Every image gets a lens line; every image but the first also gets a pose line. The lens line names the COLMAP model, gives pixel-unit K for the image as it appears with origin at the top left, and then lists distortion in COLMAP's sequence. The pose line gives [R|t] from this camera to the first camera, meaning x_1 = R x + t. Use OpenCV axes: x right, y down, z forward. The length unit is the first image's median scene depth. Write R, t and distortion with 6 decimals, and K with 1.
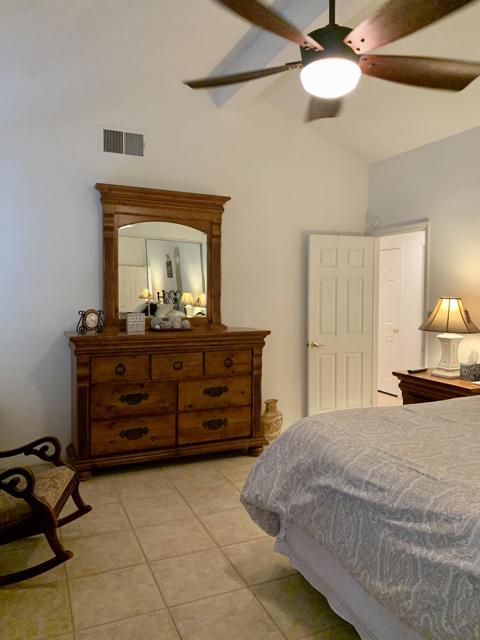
lens RADIAL K [[491.8, 0, 242.6], [0, 491.8, 317.9], [0, 0, 1]] dist [0.006675, -0.000358]
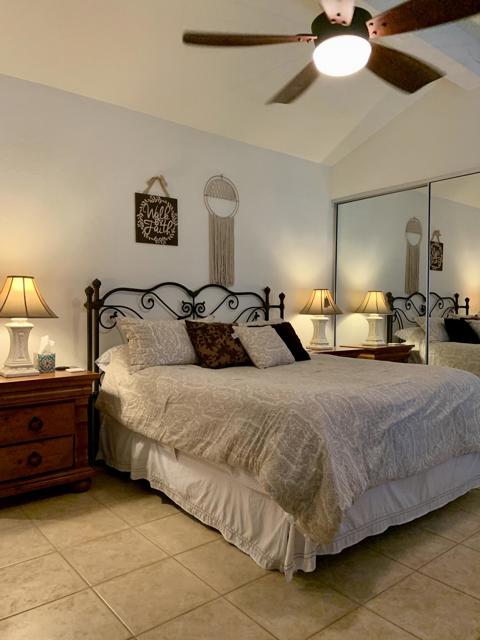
lens RADIAL K [[491.8, 0, 242.7], [0, 491.8, 322.5], [0, 0, 1]] dist [0.006675, -0.000358]
pose [[-0.278334, -0.042665, 0.959536, -0.742601], [0.047201, 0.997198, 0.058031, 0.010229], [-0.959324, 0.061443, -0.275540, 1.449058]]
